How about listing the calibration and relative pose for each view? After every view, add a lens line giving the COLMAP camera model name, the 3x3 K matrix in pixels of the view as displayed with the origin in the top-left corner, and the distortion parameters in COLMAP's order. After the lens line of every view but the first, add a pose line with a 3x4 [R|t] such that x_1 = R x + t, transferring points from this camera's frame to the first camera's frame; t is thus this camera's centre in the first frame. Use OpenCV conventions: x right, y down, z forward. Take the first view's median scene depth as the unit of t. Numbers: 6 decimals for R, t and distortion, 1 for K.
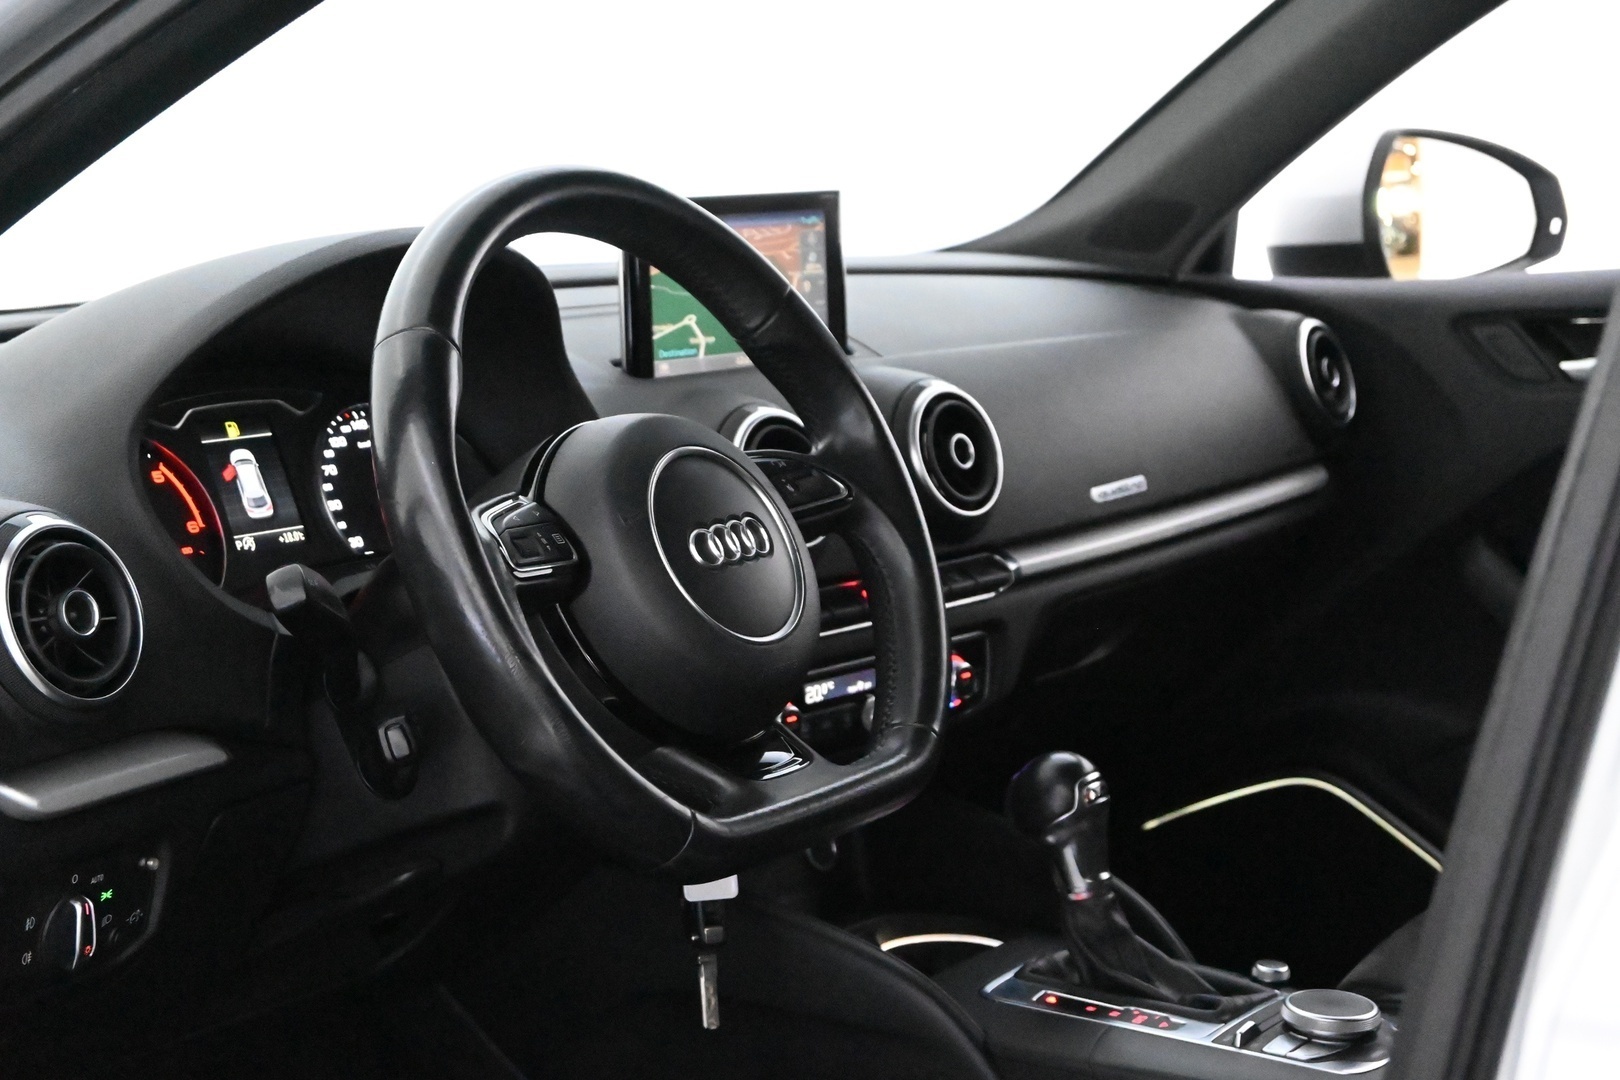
lens RADIAL K [[3223.0, 0, 810.0], [0, 3223.0, 540.0], [0, 0, 1]] dist [0.027221, 0.031182]
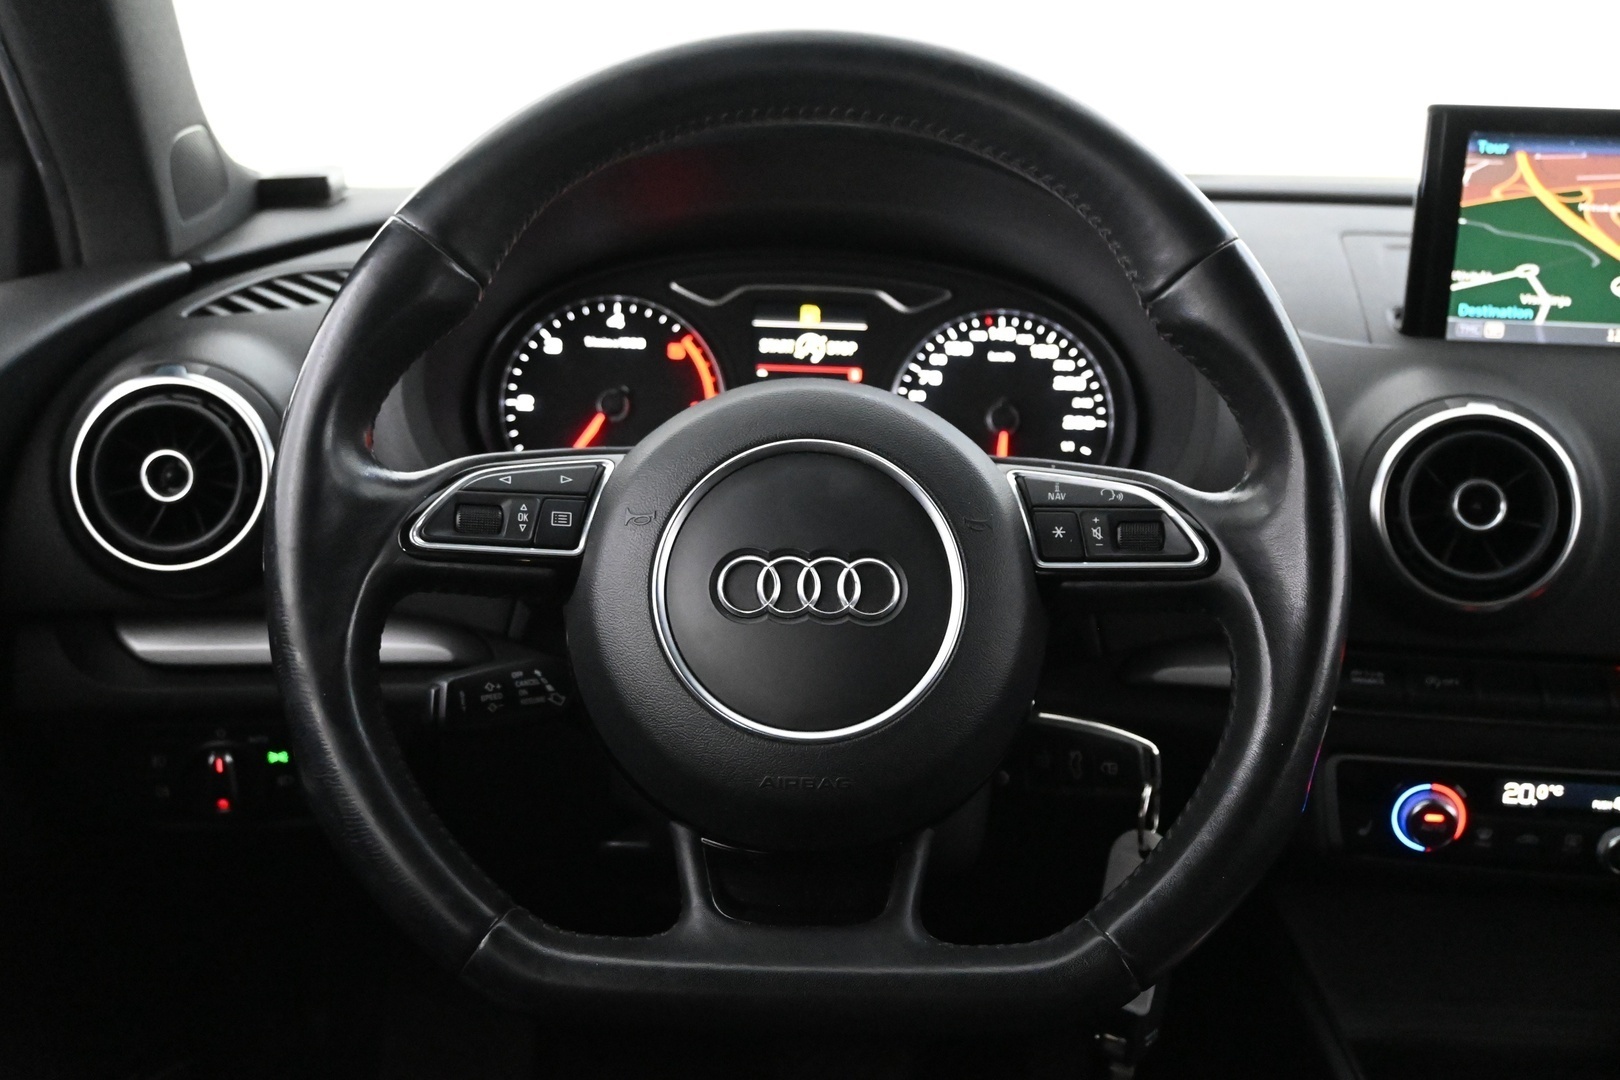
lens RADIAL K [[1832.4, 0, 810.0], [0, 1832.4, 540.0], [0, 0, 1]] dist [-0.005103, 0.002866]
pose [[0.556101, 0.259529, -0.789555, 0.225720], [-0.144610, 0.965718, 0.215583, -0.075581], [0.818437, -0.005709, 0.574567, 0.611652]]
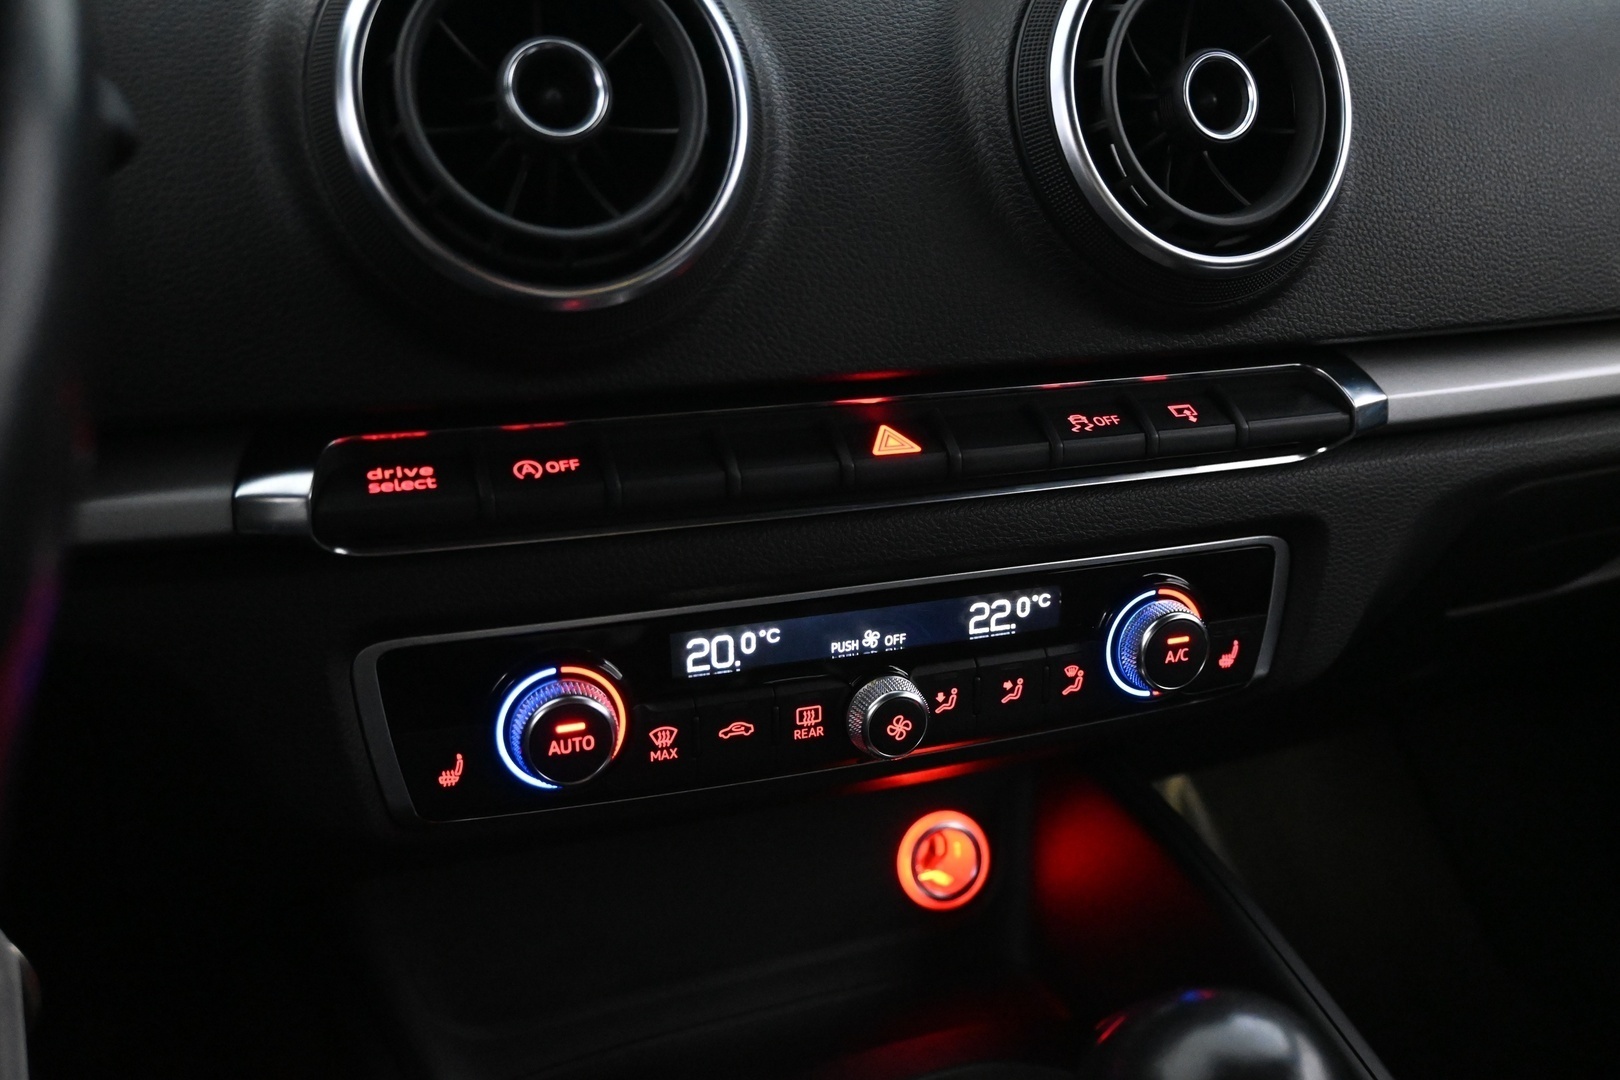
lens RADIAL K [[1521.2, 0, 810.0], [0, 1521.2, 540.0], [0, 0, 1]] dist [-0.060660, -0.006349]
pose [[0.877430, 0.174315, -0.446913, 0.096366], [-0.094627, 0.976230, 0.194989, -0.006291], [0.470279, -0.128799, 0.873068, 0.821908]]
